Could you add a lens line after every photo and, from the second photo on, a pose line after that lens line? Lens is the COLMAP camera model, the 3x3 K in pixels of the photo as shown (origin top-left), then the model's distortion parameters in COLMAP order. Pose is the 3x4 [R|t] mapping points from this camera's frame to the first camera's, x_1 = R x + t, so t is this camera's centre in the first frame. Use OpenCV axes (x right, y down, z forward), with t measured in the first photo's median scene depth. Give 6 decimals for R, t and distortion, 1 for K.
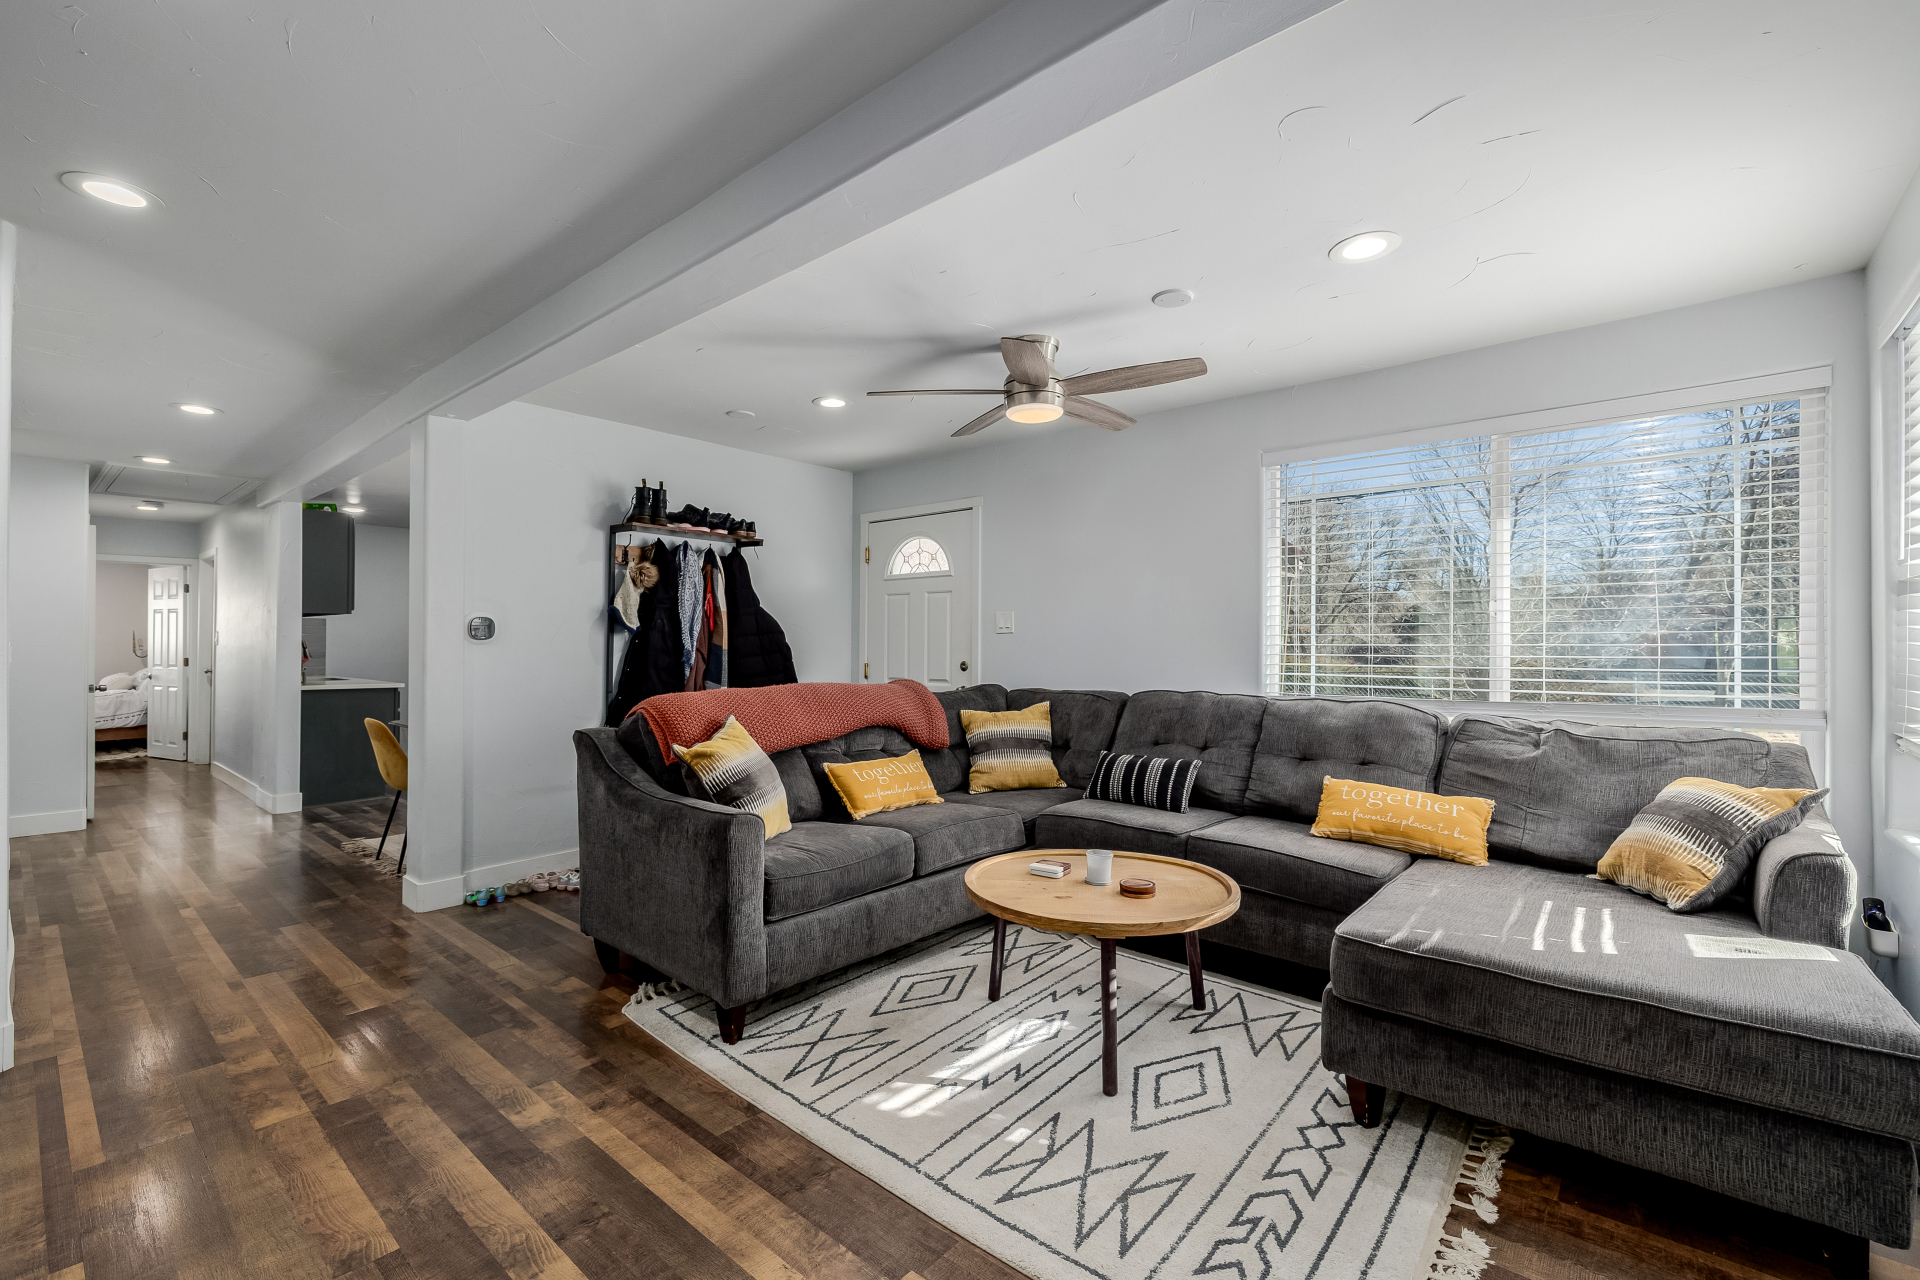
lens RADIAL K [[793.0, 0, 955.9], [0, 793.0, 631.8], [0, 0, 1]] dist [0.001316, 0.000018]
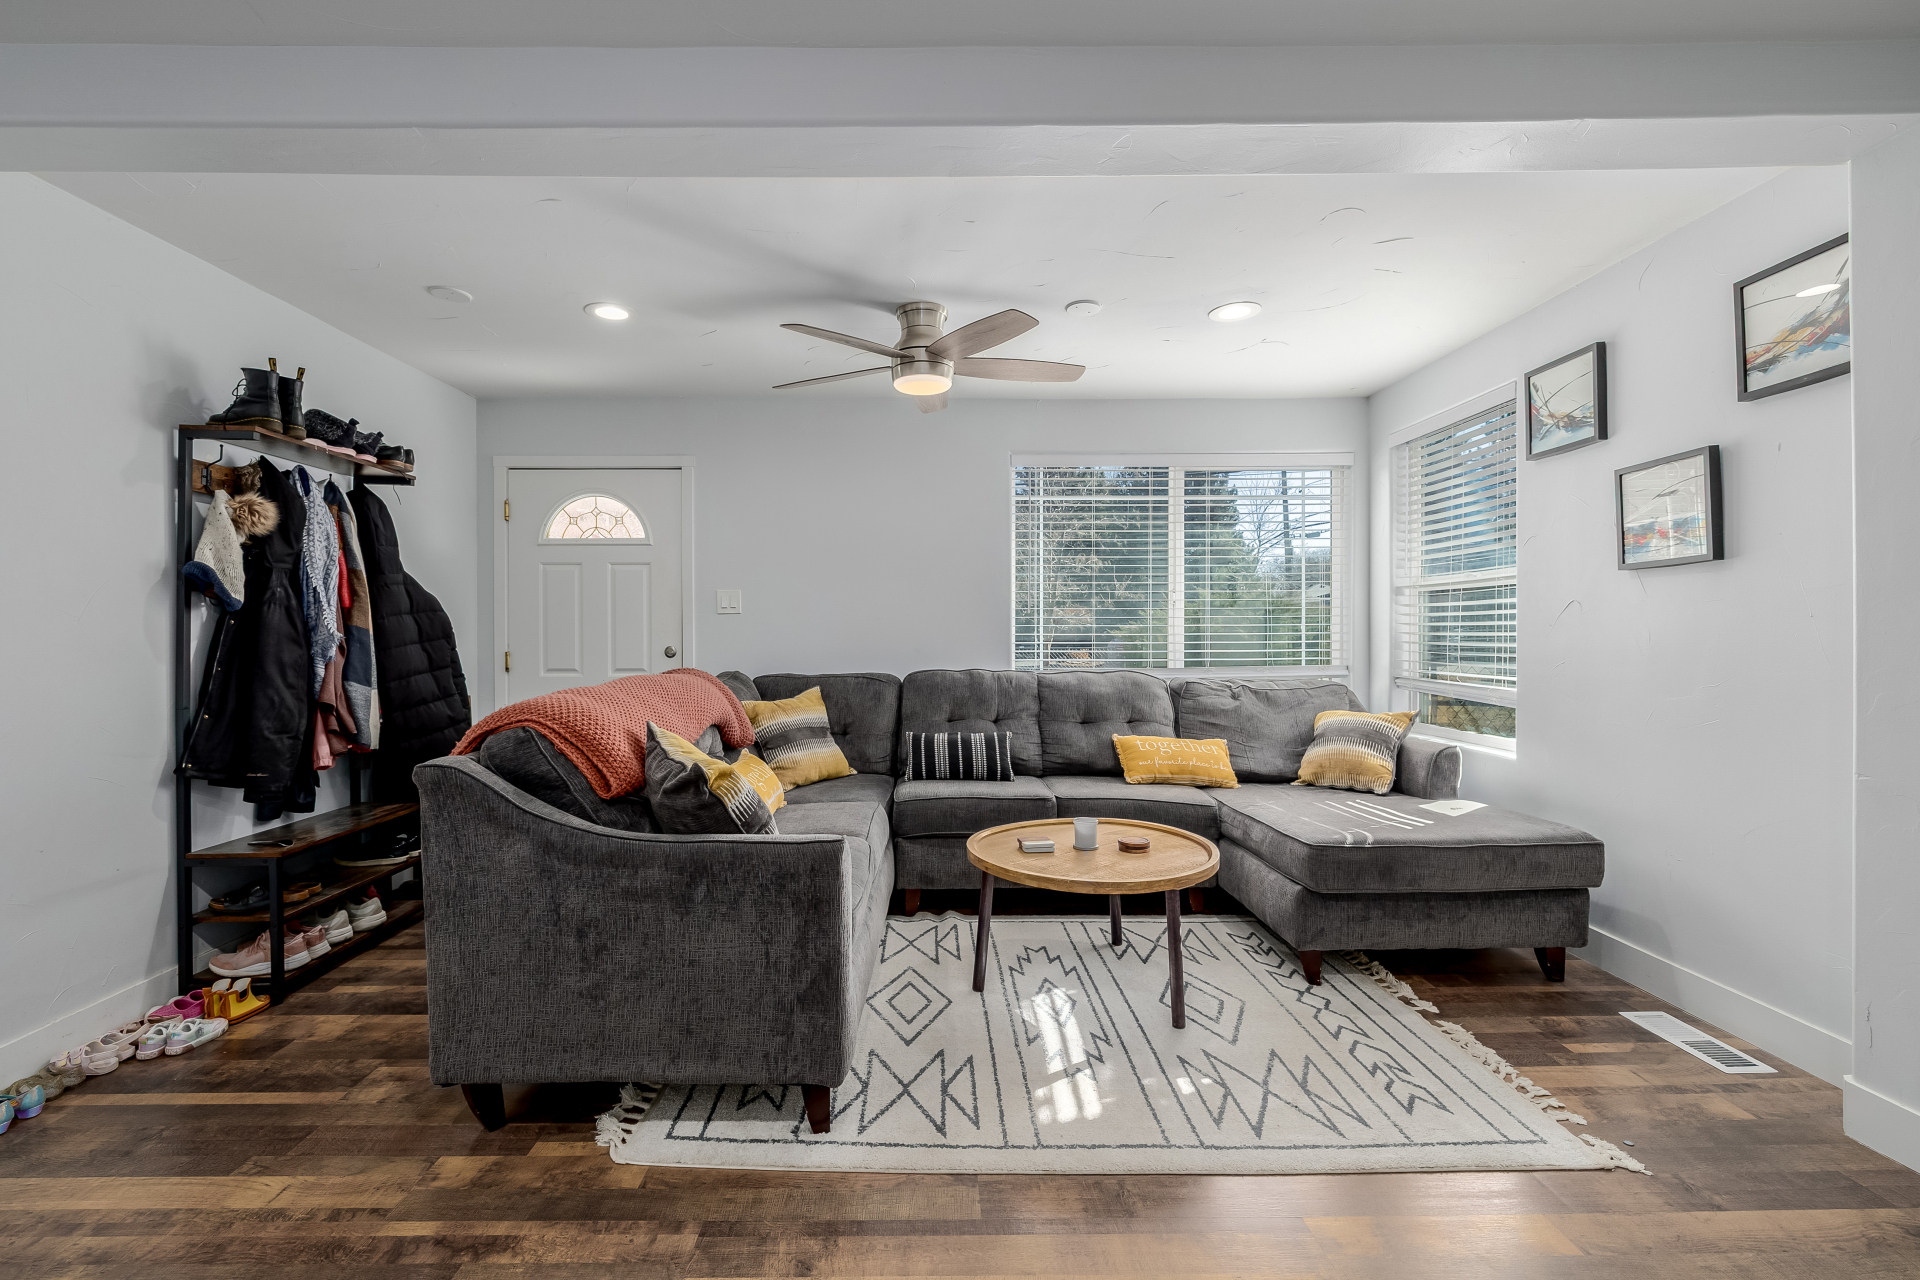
lens RADIAL K [[811.6, 0, 923.6], [0, 811.6, 630.9], [0, 0, 1]] dist [0.000131, -0.000015]
pose [[0.764074, -0.005431, 0.645106, -0.591184], [-0.007537, 0.999821, 0.017345, 0.006187], [-0.645085, -0.018115, 0.763896, 0.268806]]
